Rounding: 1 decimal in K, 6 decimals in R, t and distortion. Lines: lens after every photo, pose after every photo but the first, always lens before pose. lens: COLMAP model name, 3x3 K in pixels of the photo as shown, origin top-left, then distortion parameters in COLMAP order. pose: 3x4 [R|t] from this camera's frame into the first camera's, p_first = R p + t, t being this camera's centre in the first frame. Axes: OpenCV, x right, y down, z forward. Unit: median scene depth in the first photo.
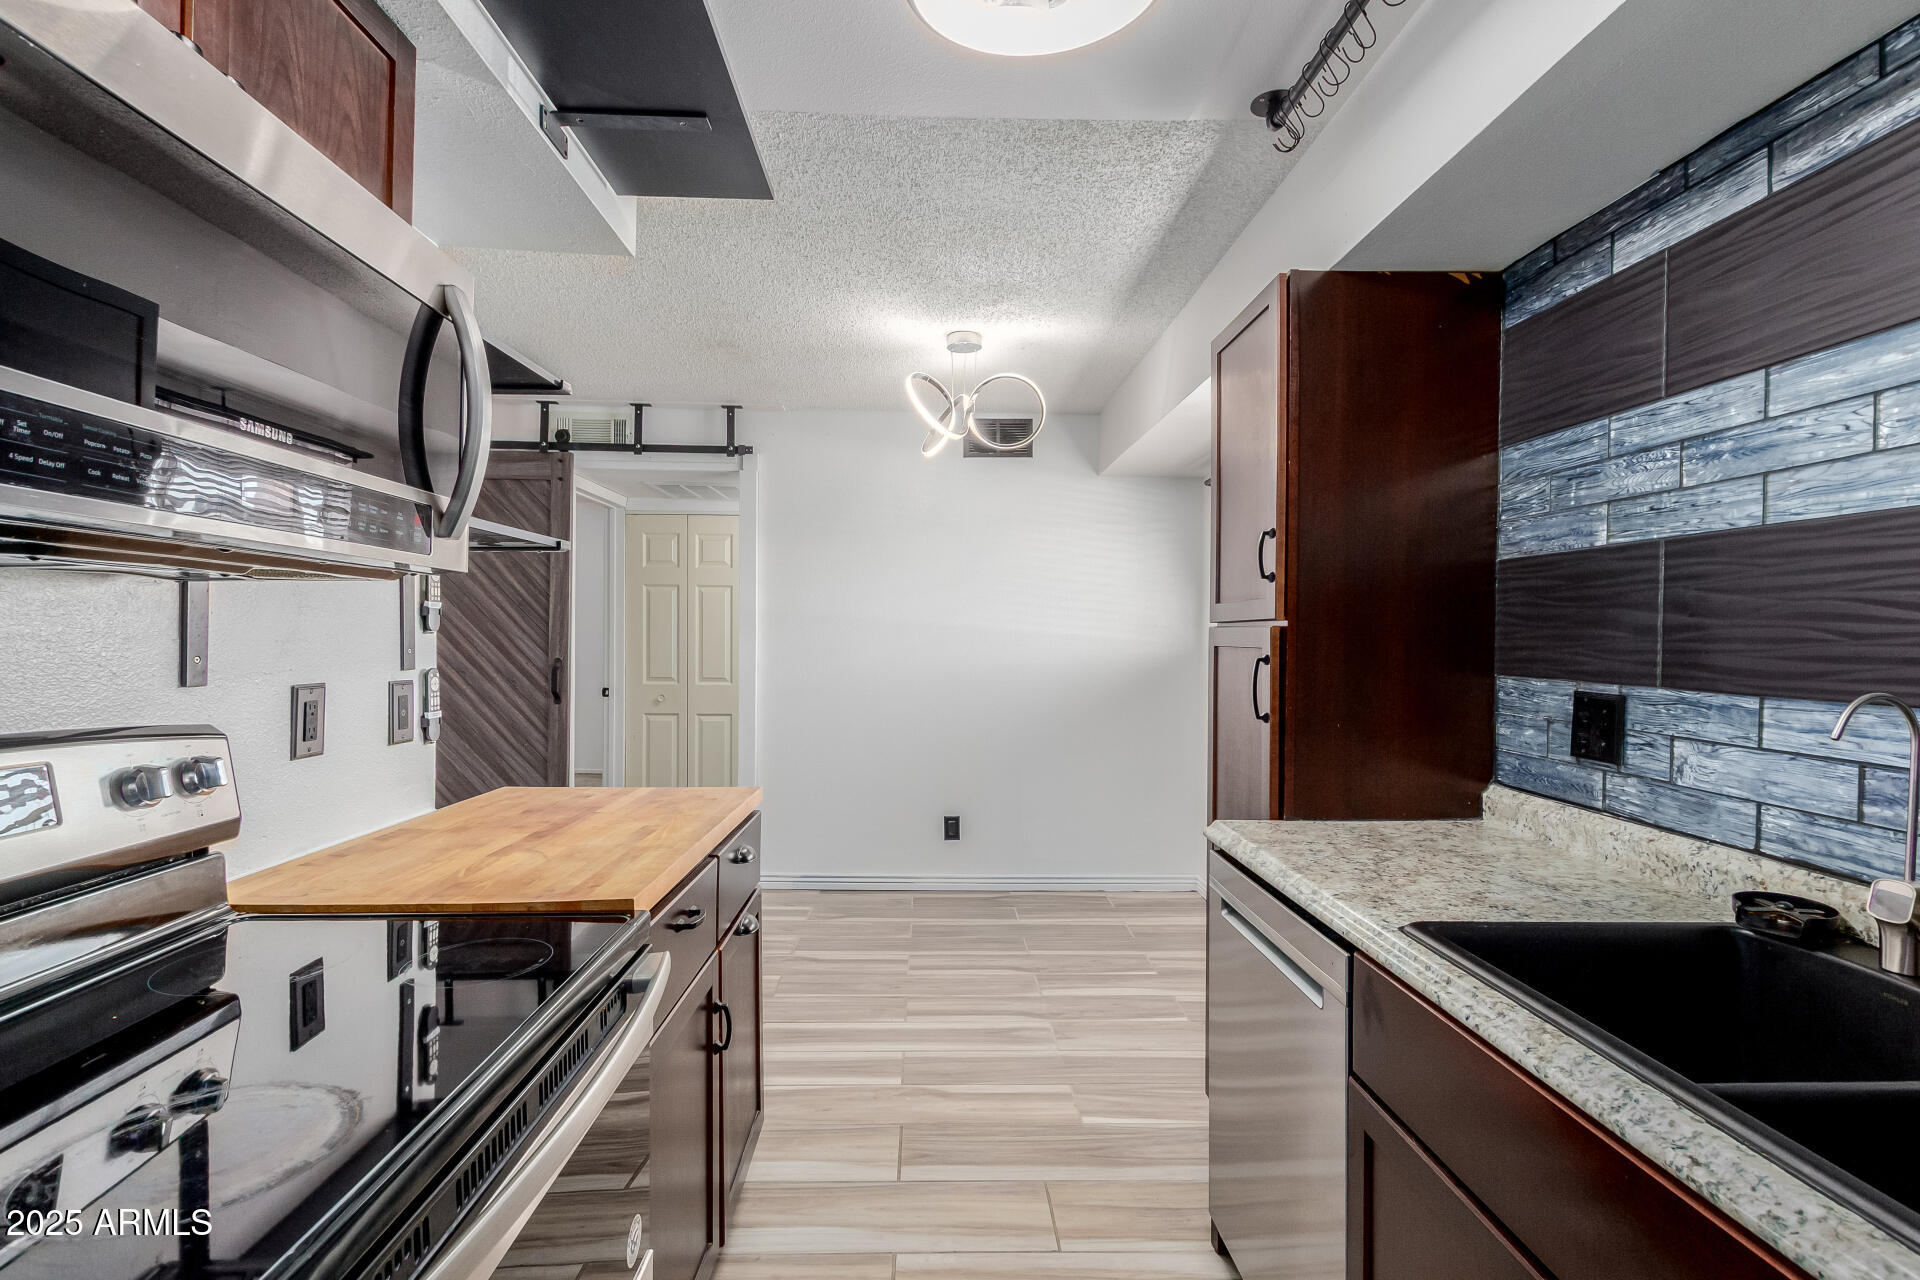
lens RADIAL K [[900.4, 0, 954.4], [0, 900.4, 634.8], [0, 0, 1]] dist [0.000779, 0.000649]
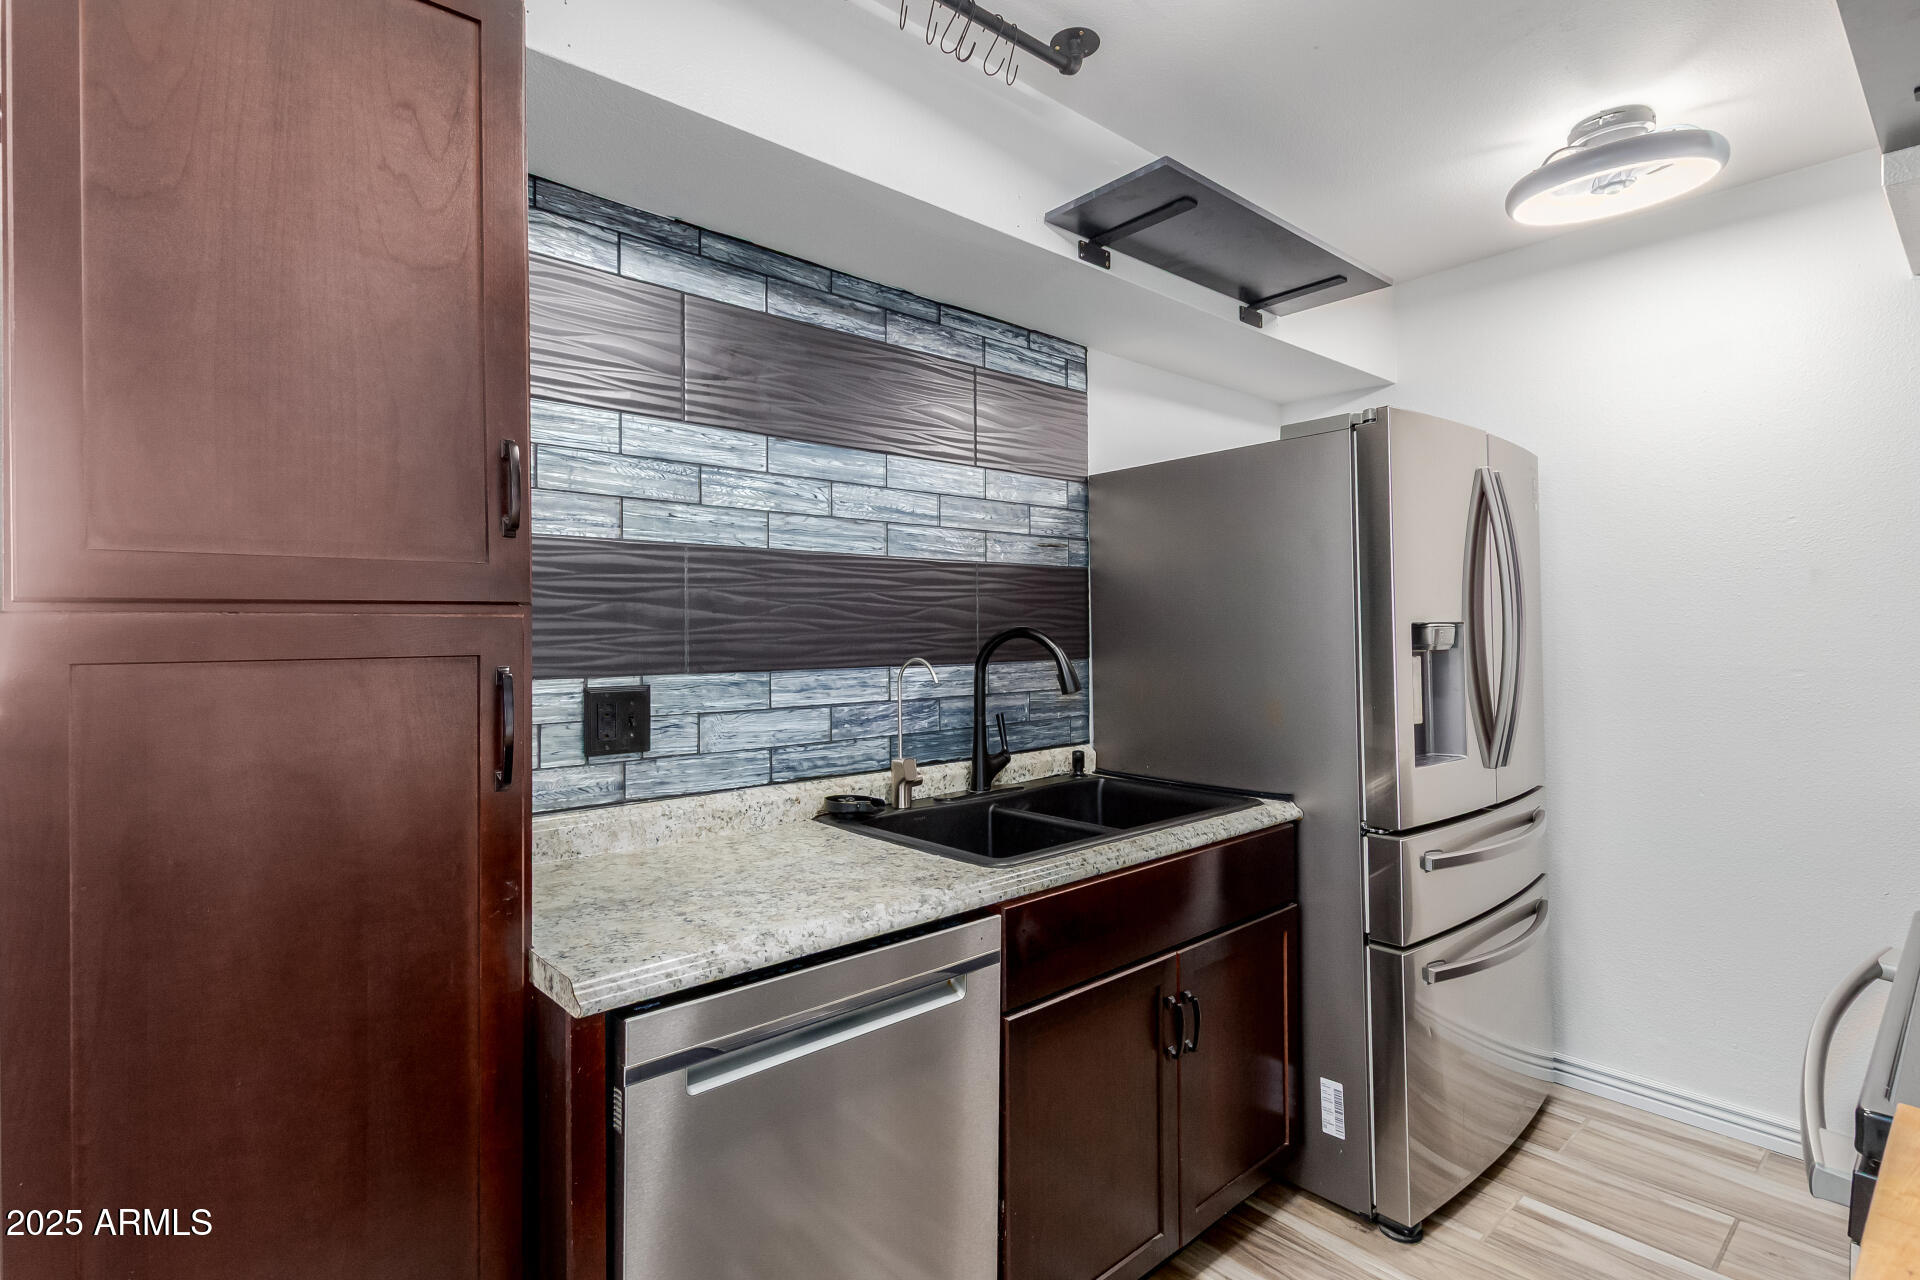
lens RADIAL K [[900.4, 0, 964.1], [0, 900.4, 628.9], [0, 0, 1]] dist [0.000779, 0.000649]
pose [[-0.635119, -0.006895, 0.772383, -0.337561], [0.000996, 0.999952, 0.009746, -0.009717], [-0.772413, 0.006959, -0.635082, 1.500889]]
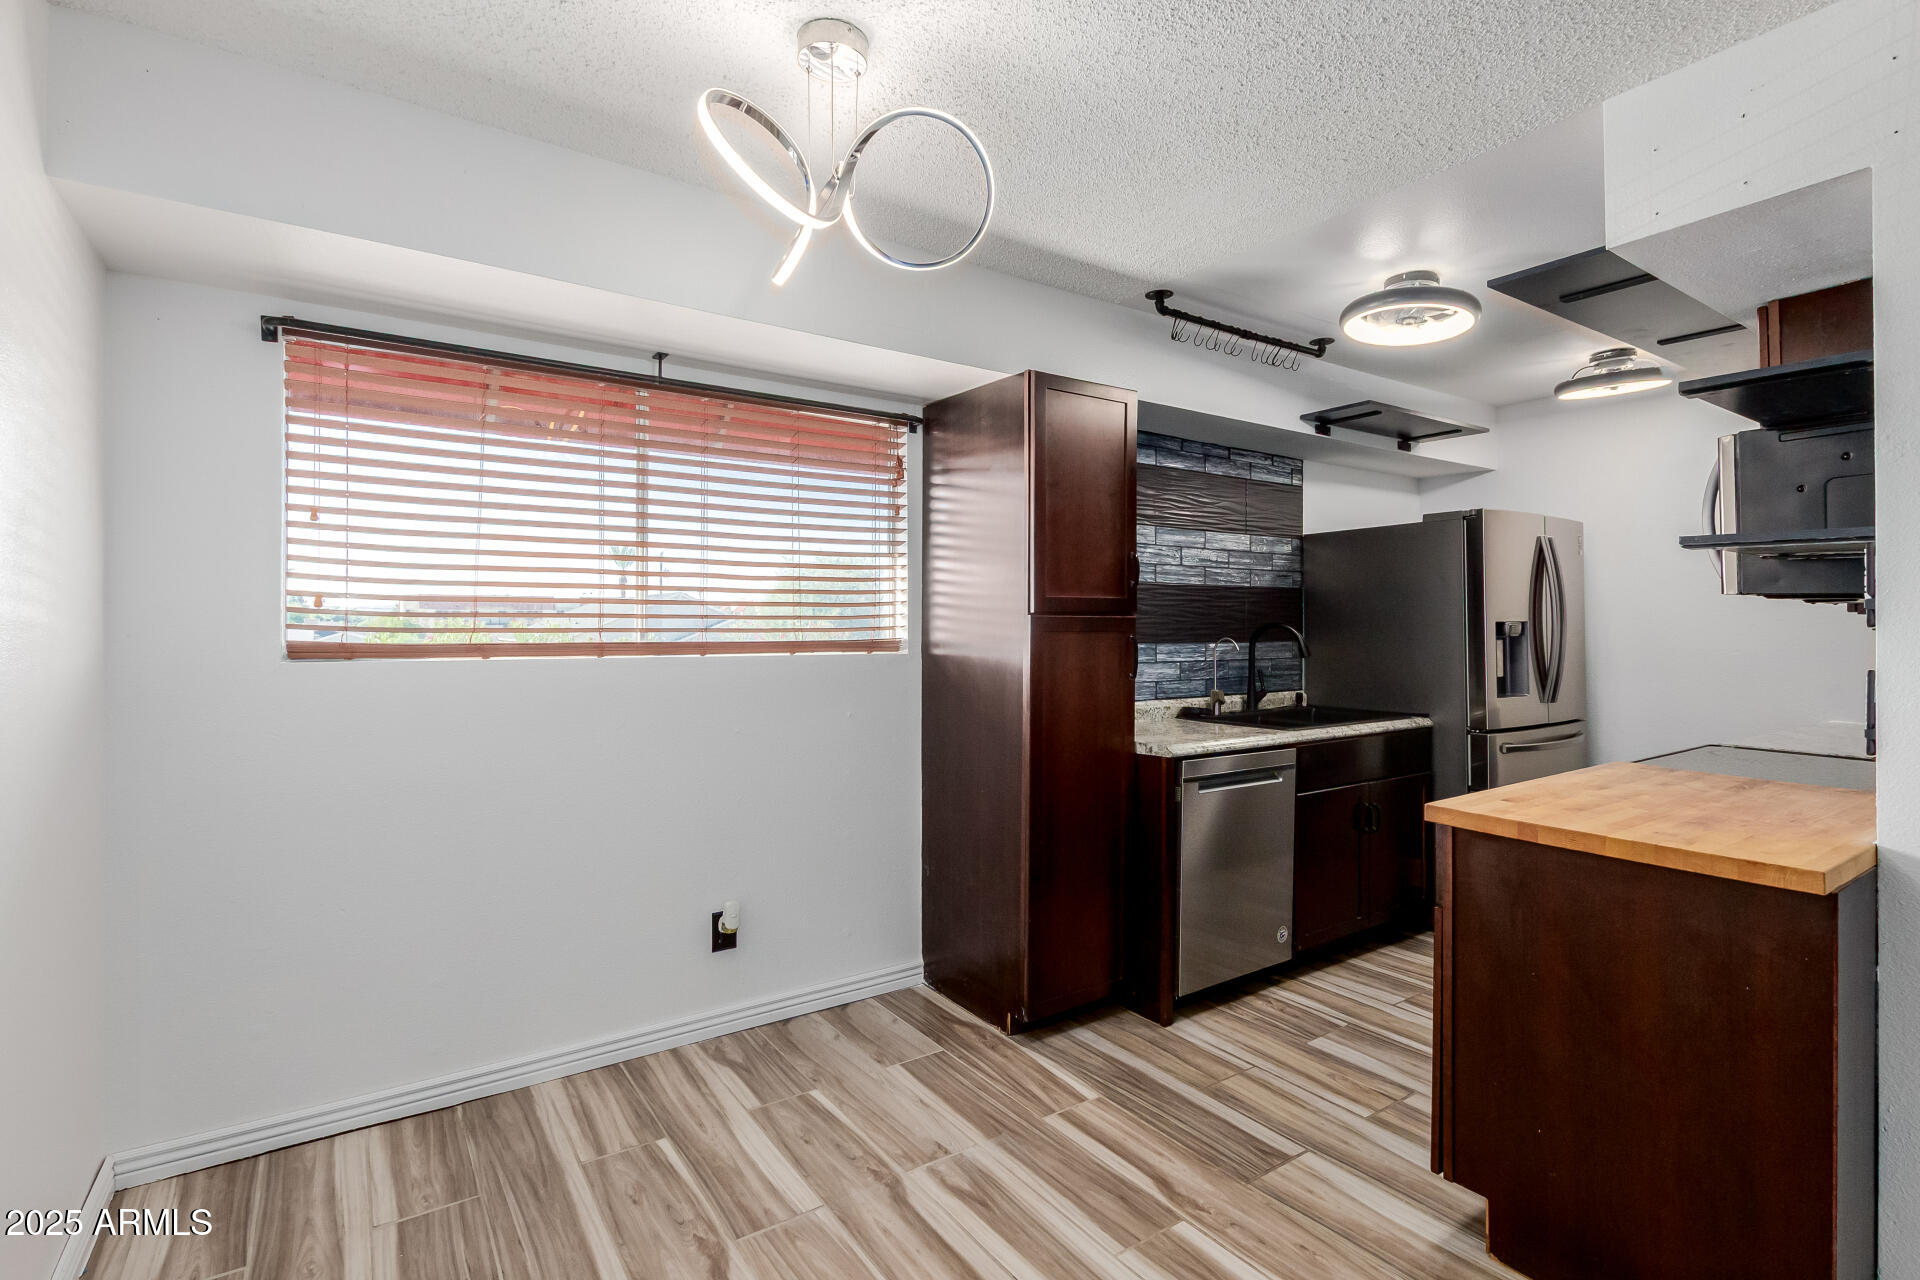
lens RADIAL K [[900.4, 0, 957.5], [0, 900.4, 623.5], [0, 0, 1]] dist [0.000779, 0.000649]
pose [[-0.539436, -0.011671, 0.841945, -1.032662], [-0.006580, 0.999932, 0.009645, -0.014937], [-0.842001, -0.000337, -0.539476, 2.761331]]
